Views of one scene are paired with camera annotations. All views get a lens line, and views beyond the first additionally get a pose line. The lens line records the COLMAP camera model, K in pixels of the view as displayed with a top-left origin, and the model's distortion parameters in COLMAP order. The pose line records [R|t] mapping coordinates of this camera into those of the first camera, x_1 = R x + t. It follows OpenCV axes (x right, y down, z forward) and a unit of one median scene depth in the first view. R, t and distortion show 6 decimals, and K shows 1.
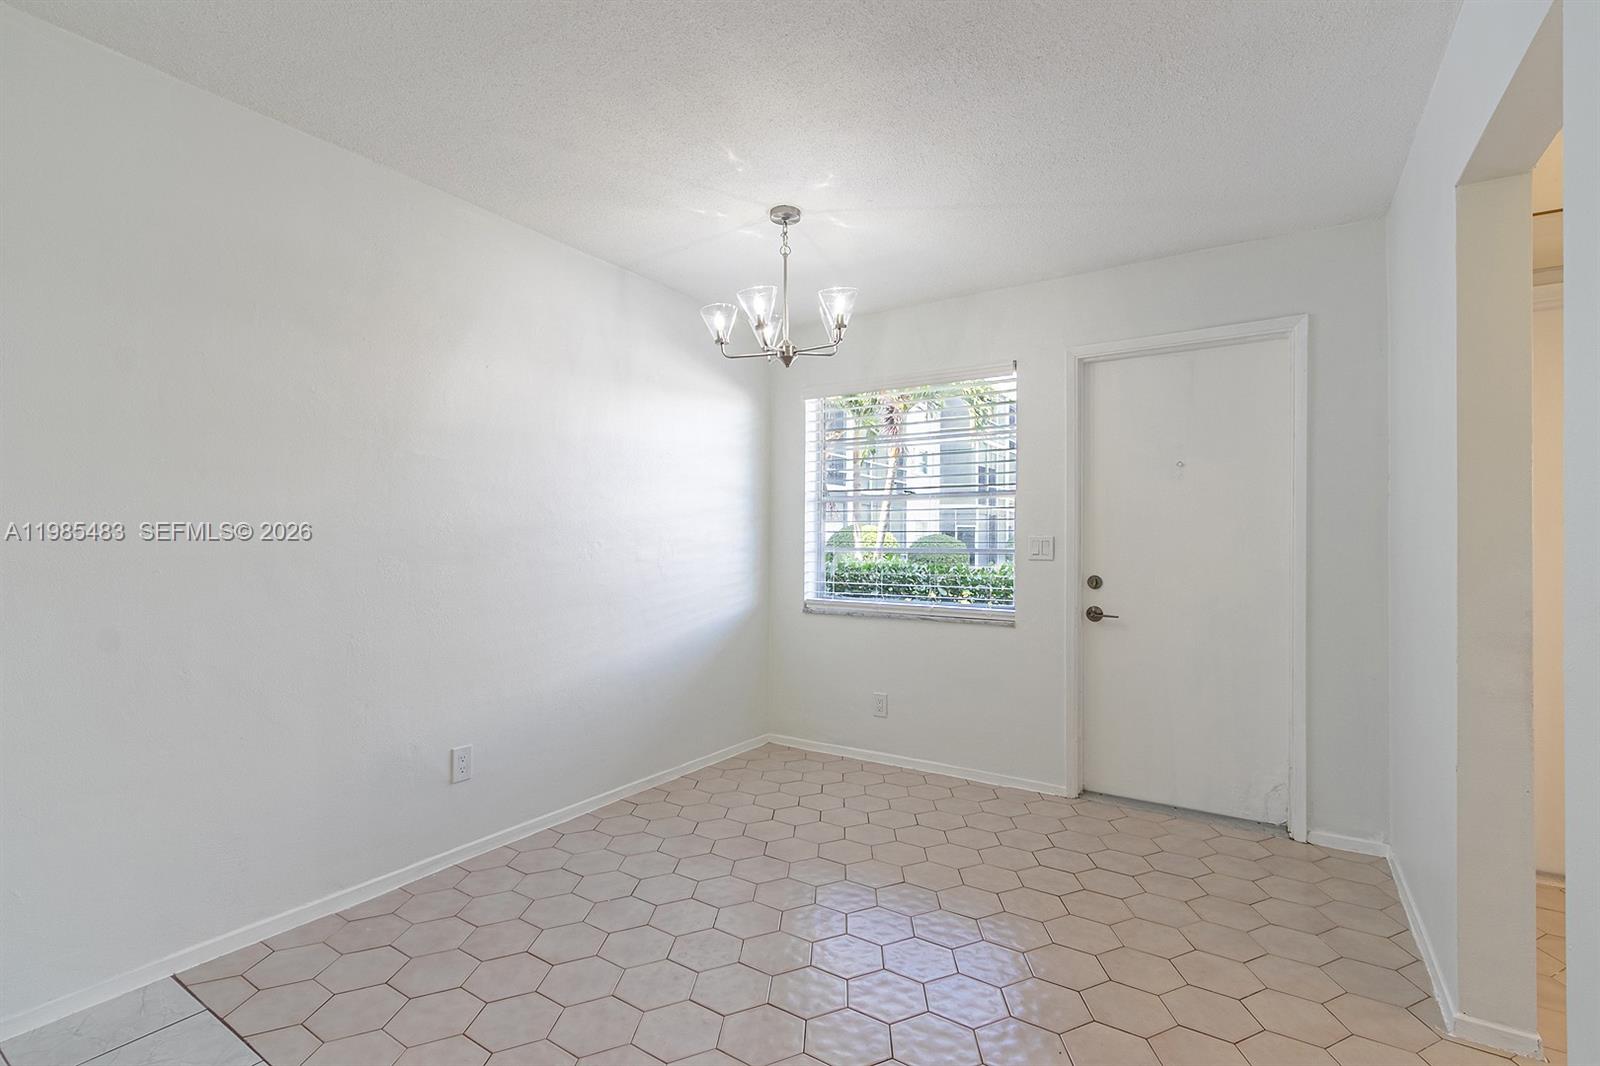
lens RADIAL K [[734.7, 0, 793.3], [0, 734.7, 536.8], [0, 0, 1]] dist [-0.000399, -0.000822]
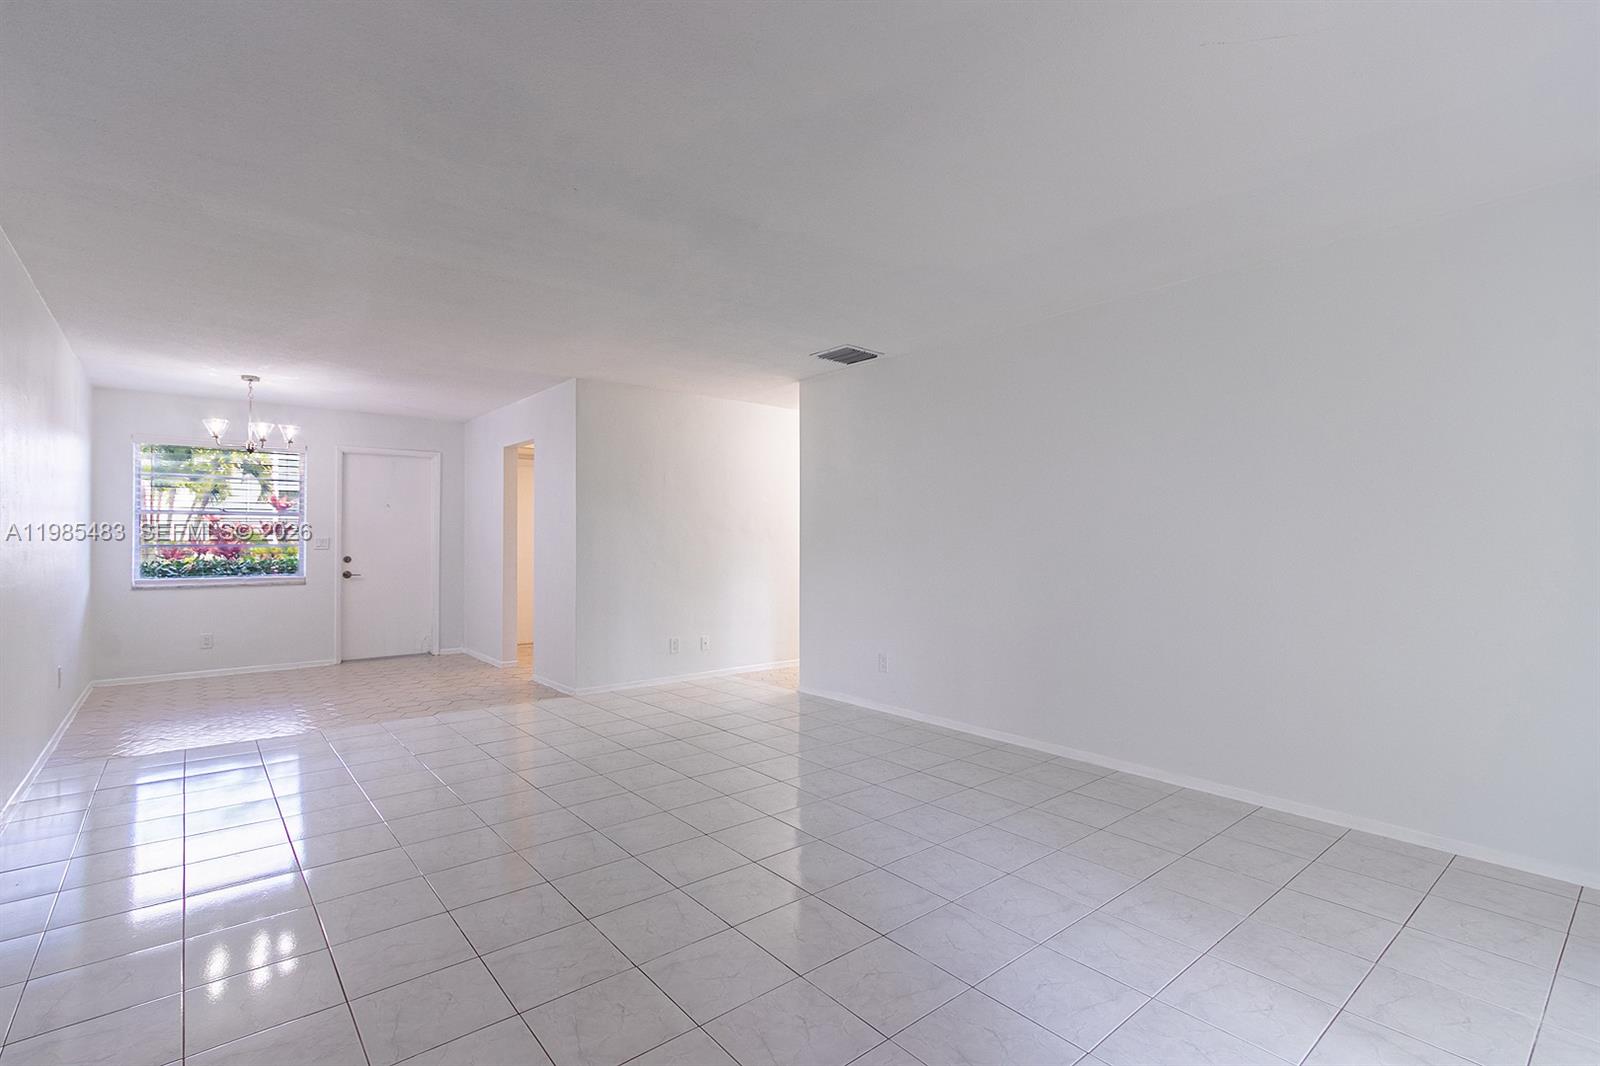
lens RADIAL K [[734.7, 0, 794.3], [0, 734.7, 534.0], [0, 0, 1]] dist [-0.000399, -0.000822]
pose [[0.285253, 0.000437, 0.958452, -1.230578], [-0.004427, 0.999990, 0.000862, -0.017552], [-0.958442, -0.004489, 0.285252, -0.811937]]
